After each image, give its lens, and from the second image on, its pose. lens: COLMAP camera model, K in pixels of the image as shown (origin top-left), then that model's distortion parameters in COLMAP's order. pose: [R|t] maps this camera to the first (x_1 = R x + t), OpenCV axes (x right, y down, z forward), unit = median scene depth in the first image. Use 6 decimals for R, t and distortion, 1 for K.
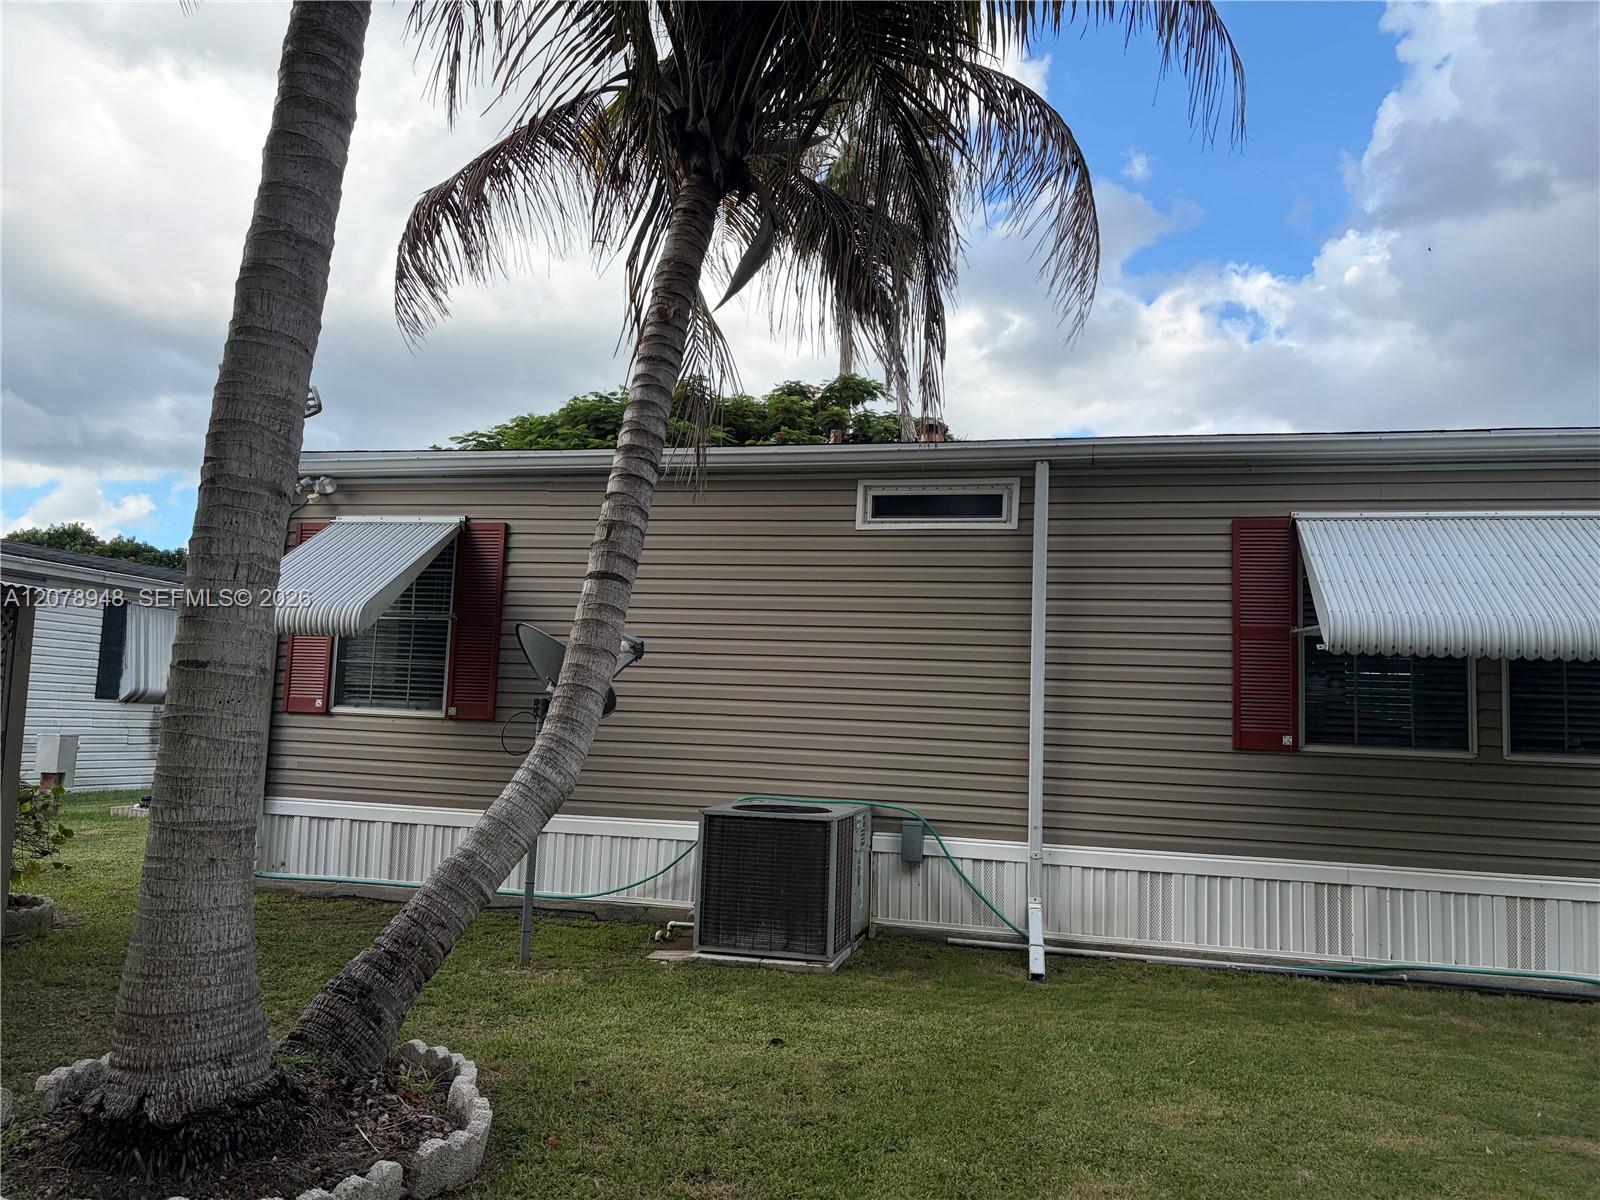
lens RADIAL K [[1210.4, 0, 787.1], [0, 1210.4, 608.9], [0, 0, 1]] dist [0.055798, -0.060318]
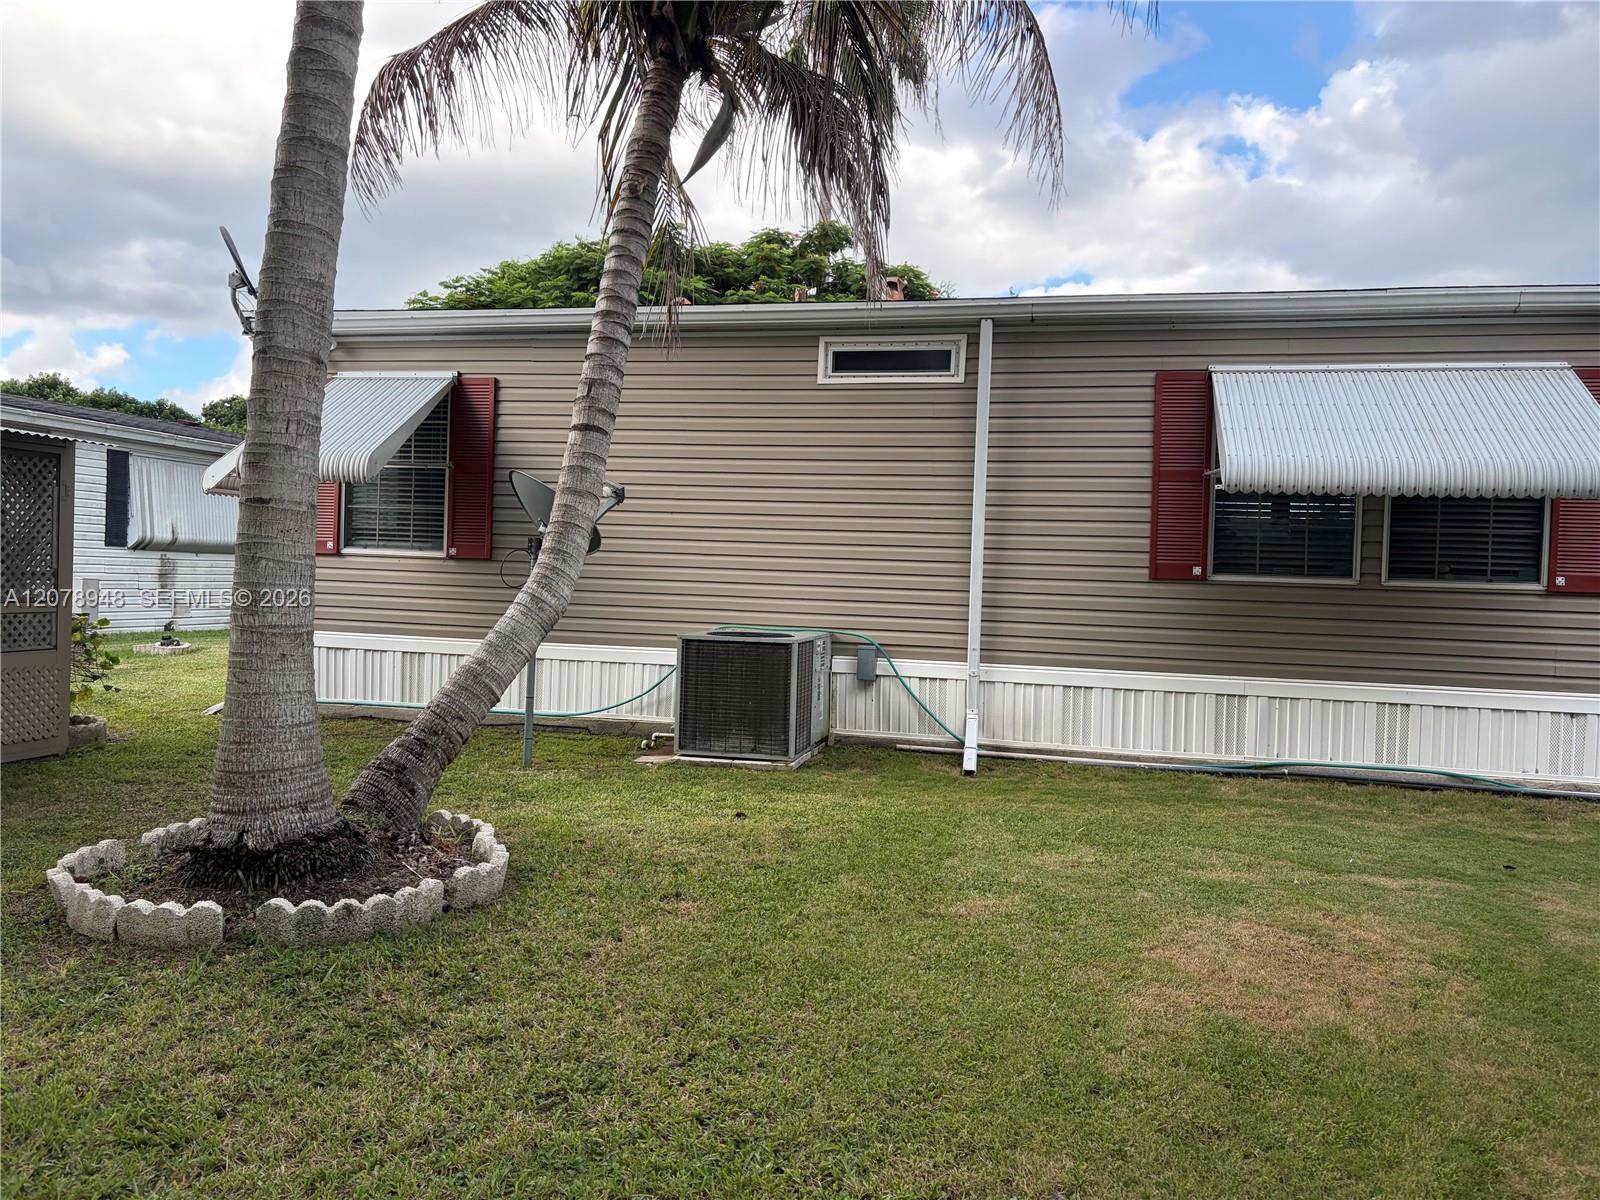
lens RADIAL K [[1240.3, 0, 800.0], [0, 1240.3, 600.0], [0, 0, 1]] dist [0.023129, -0.000688]
pose [[0.999848, -0.007128, 0.015916, 0.023974], [0.005283, 0.993569, 0.113108, 0.002389], [-0.016619, -0.113006, 0.993455, -0.145660]]
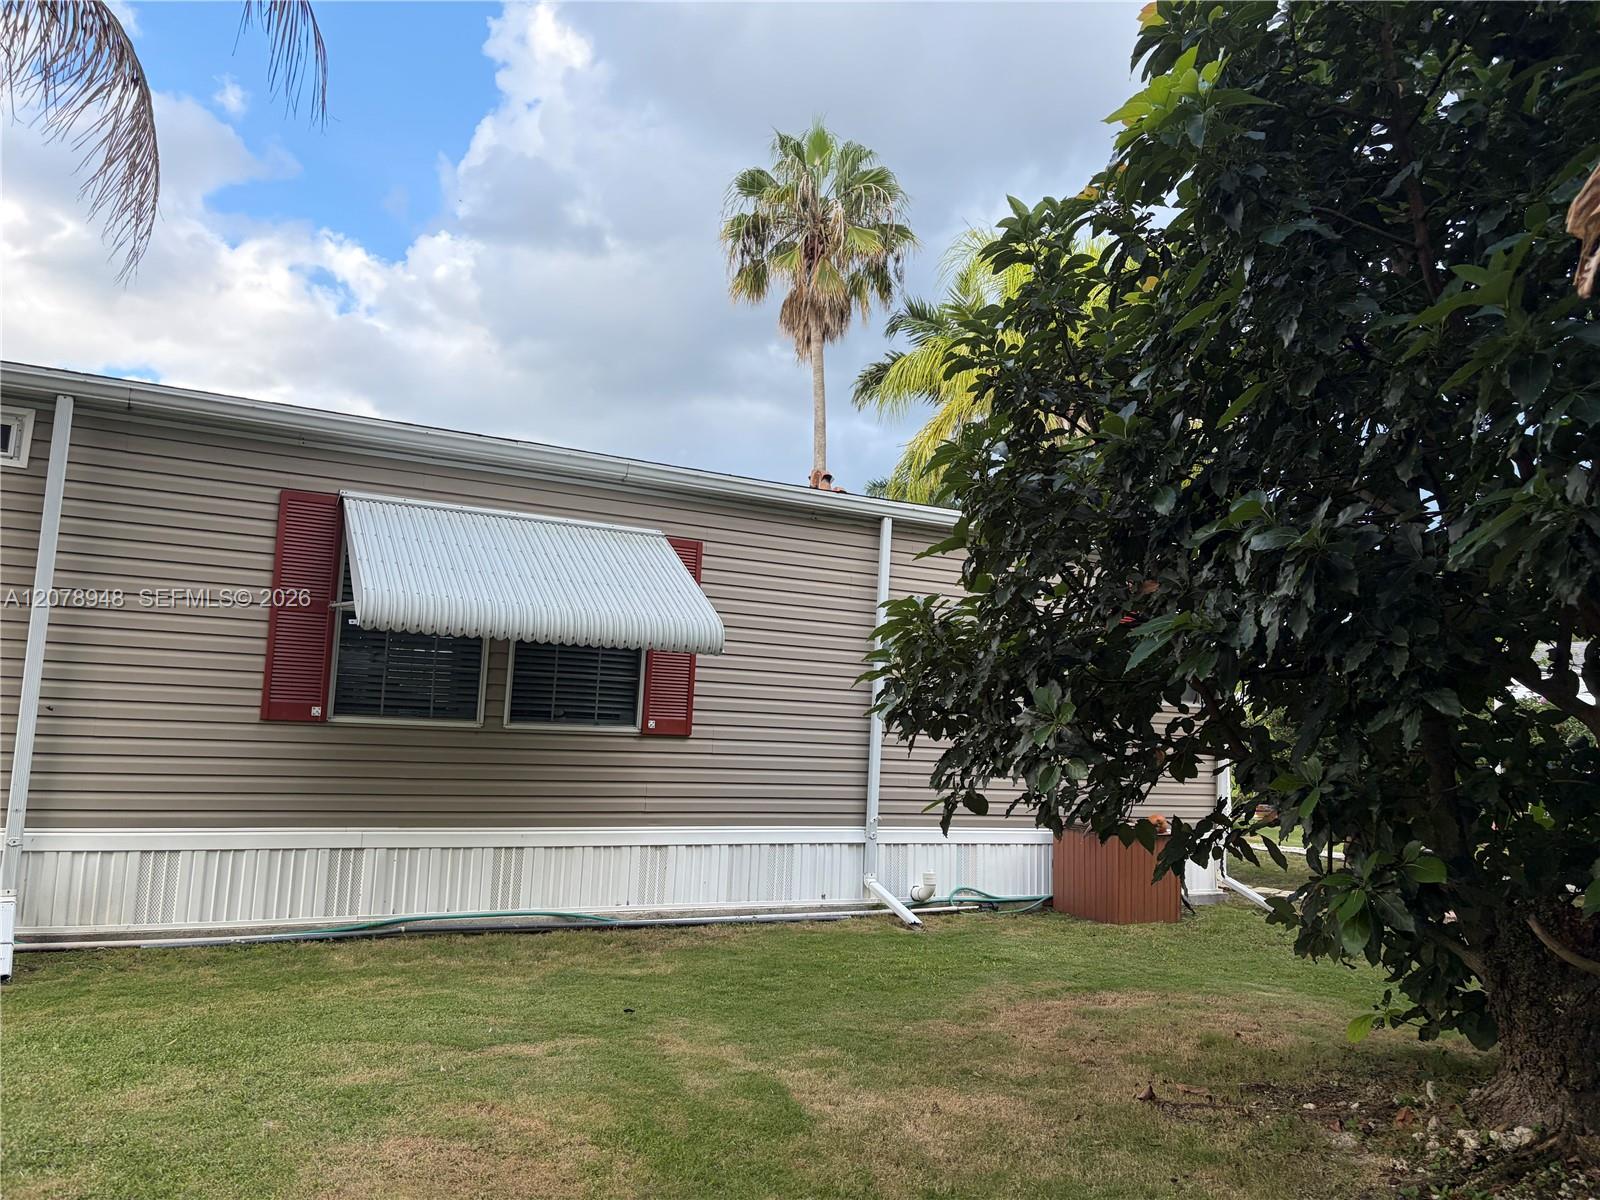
lens RADIAL K [[1220.0, 0, 827.5], [0, 1220.0, 585.0], [0, 0, 1]] dist [0.045030, -0.052265]
pose [[0.725162, 0.075712, 0.684403, 0.008592], [-0.076943, 0.996622, -0.028726, -0.001157], [-0.684266, -0.031829, 0.728538, -0.040627]]
